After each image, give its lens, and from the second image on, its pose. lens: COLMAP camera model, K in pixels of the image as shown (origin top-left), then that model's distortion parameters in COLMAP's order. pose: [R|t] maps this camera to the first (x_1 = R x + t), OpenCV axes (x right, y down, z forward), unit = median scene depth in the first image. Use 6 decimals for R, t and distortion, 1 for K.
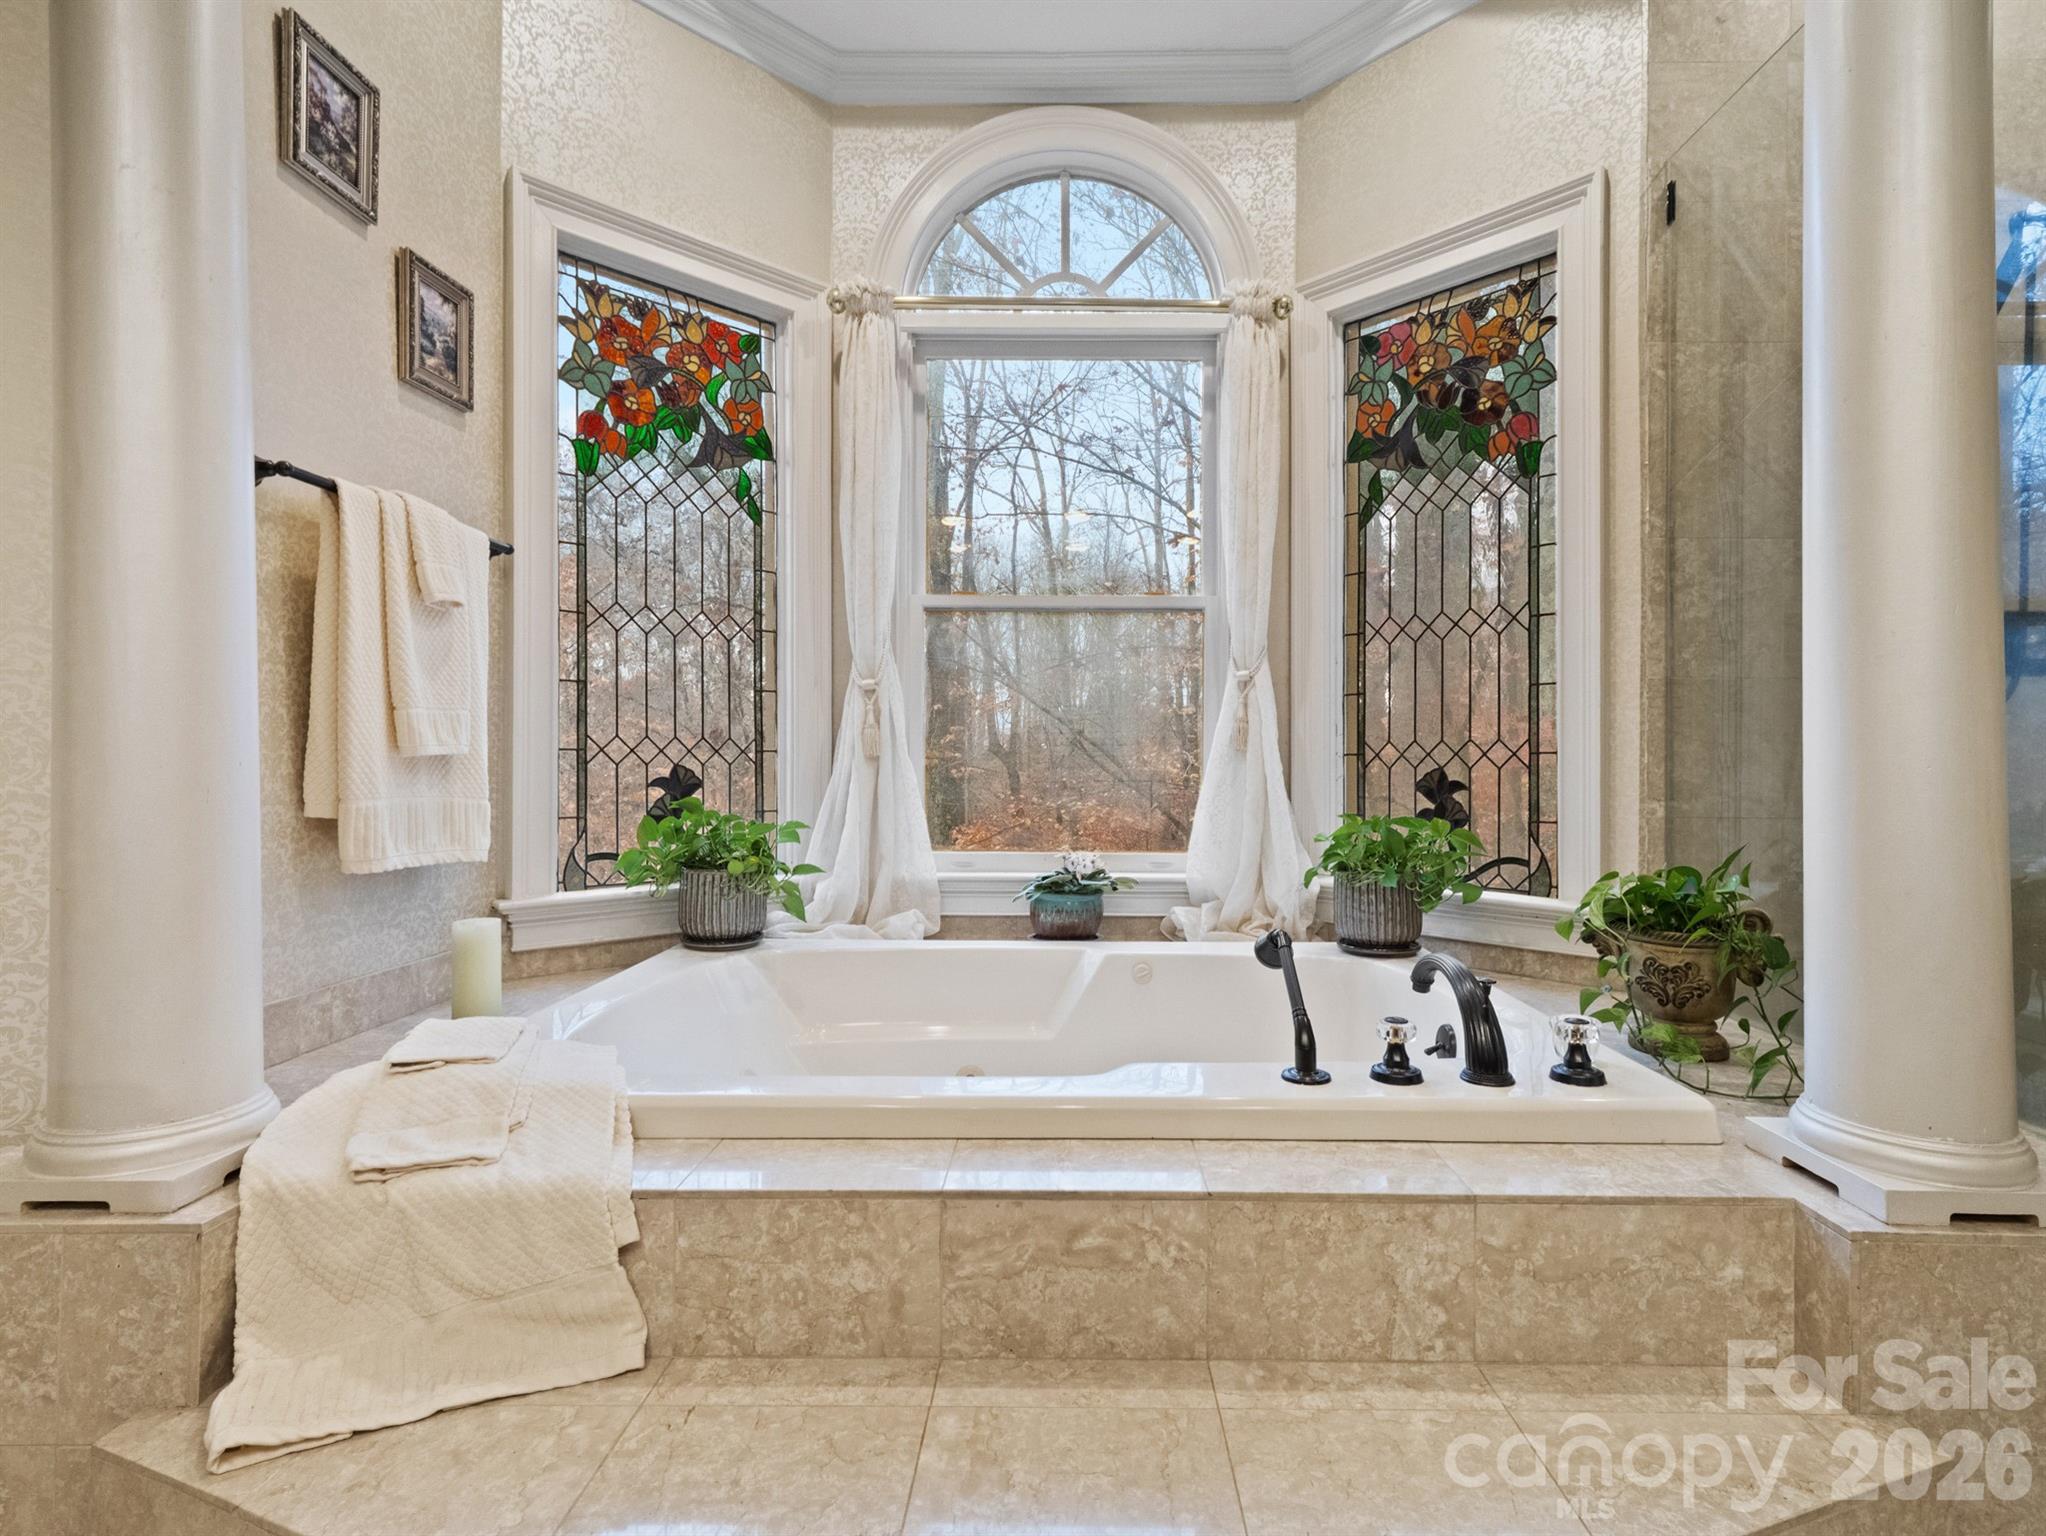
lens RADIAL K [[916.3, 0, 1031.5], [0, 916.3, 780.6], [0, 0, 1]] dist [0.008990, 0.000024]
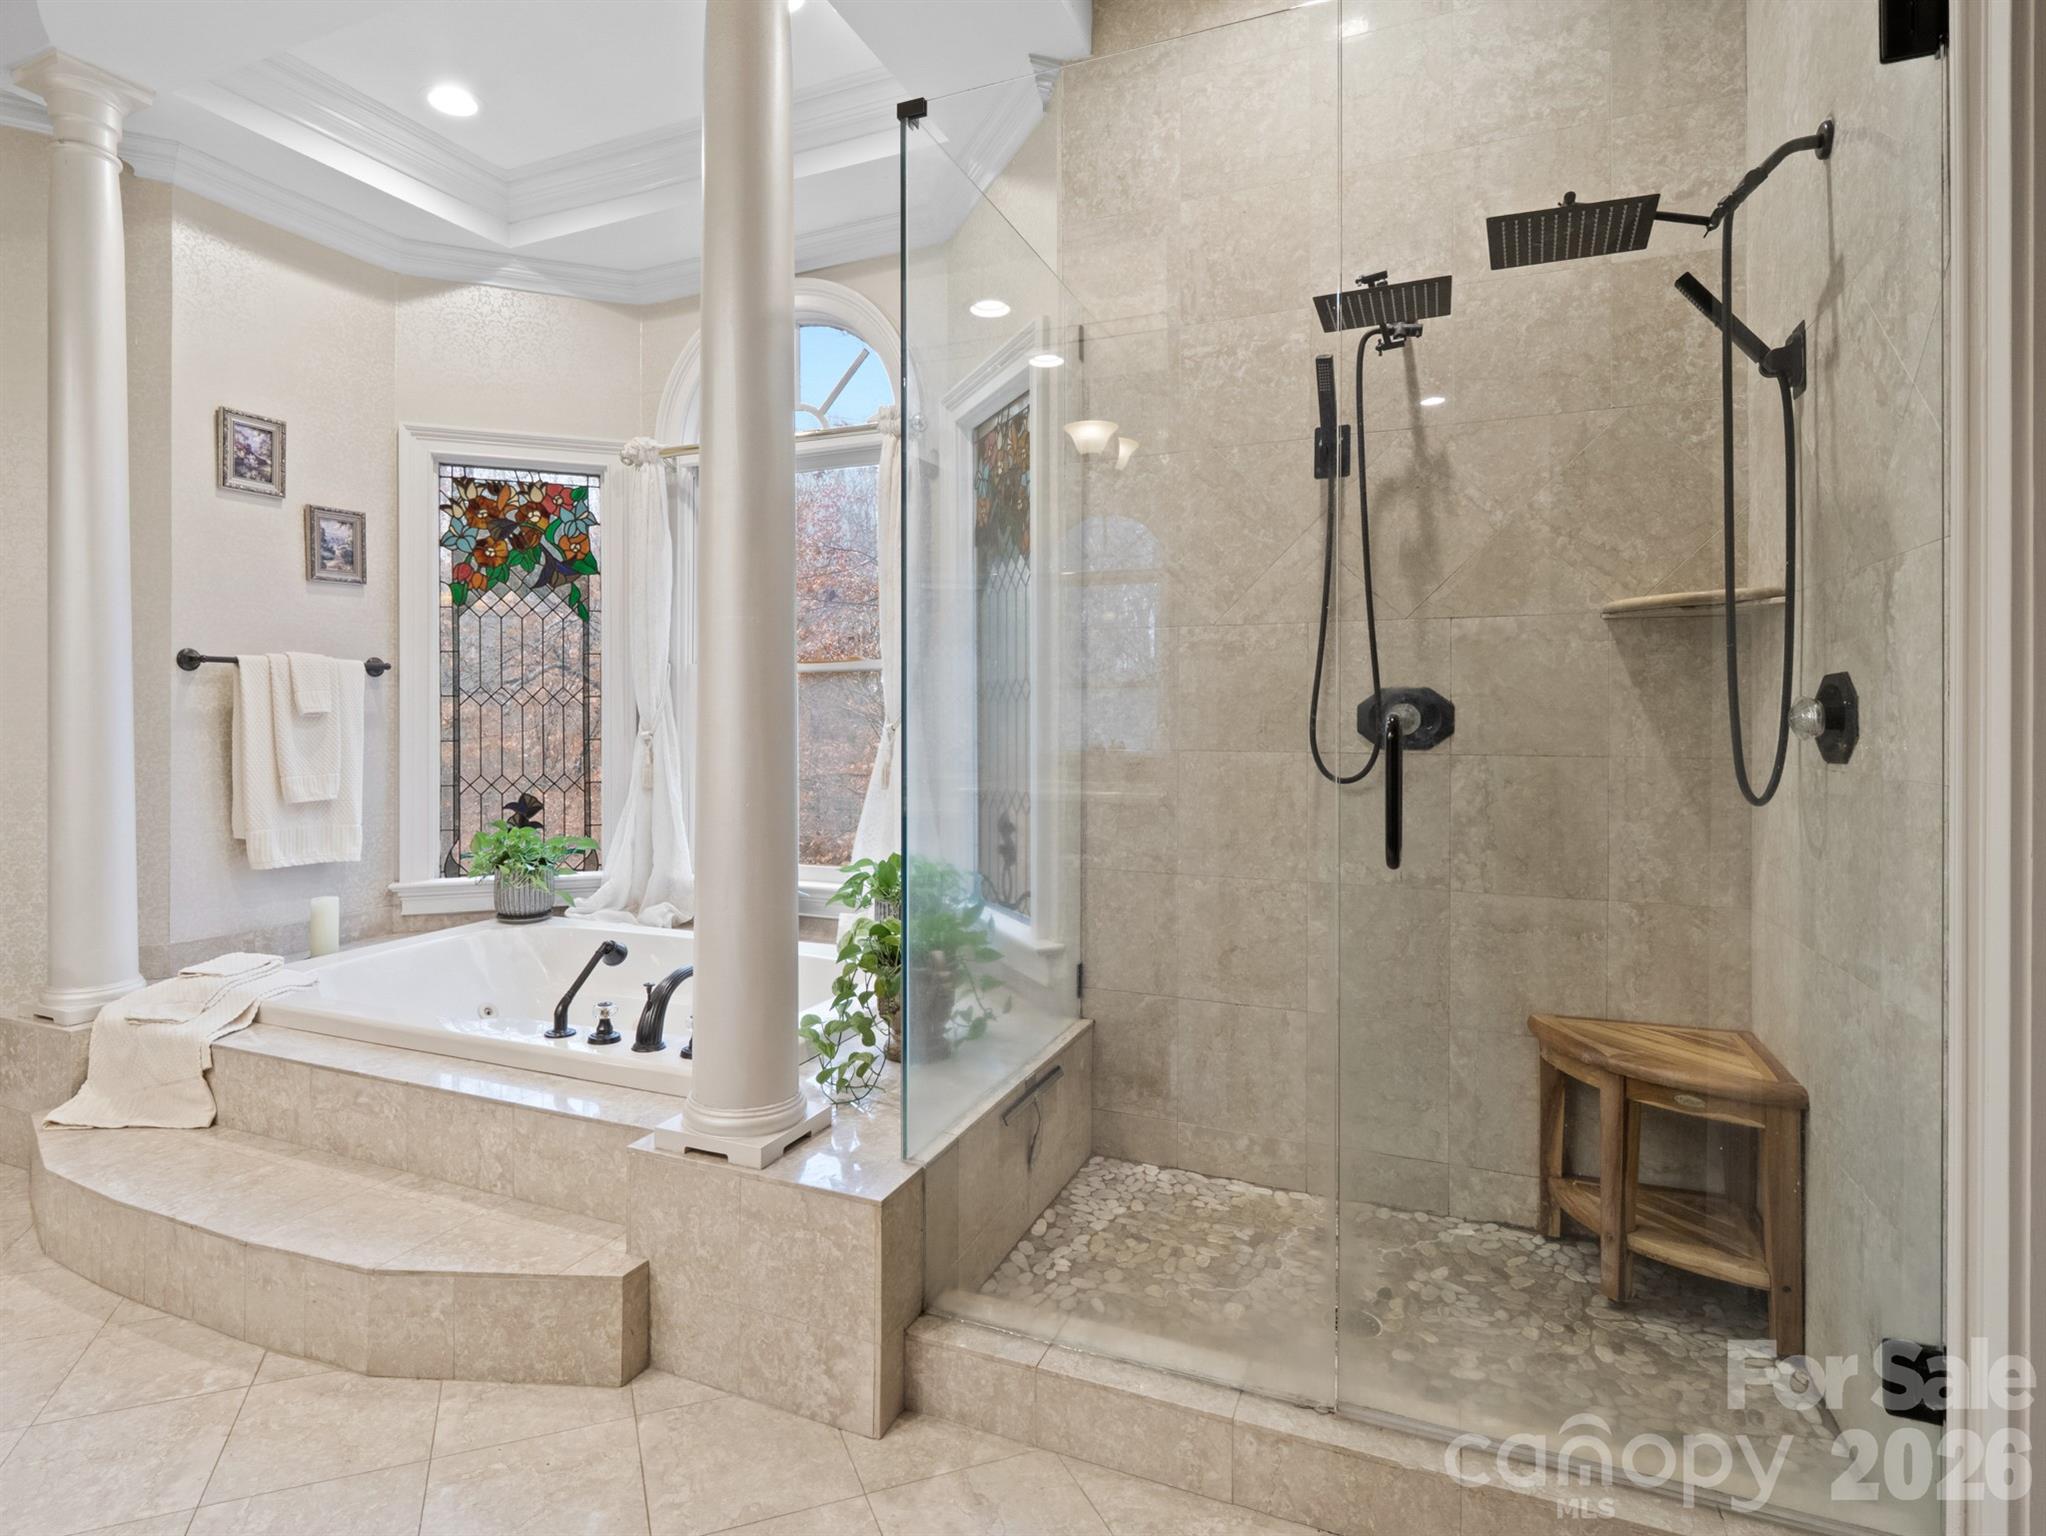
lens RADIAL K [[979.5, 0, 1018.3], [0, 979.5, 754.9], [0, 0, 1]] dist [0.002075, -0.003181]
pose [[0.929265, 0.007812, -0.369331, 1.078089], [-0.000786, 0.999816, 0.019171, -0.128587], [0.369413, -0.017525, 0.929100, -0.188381]]
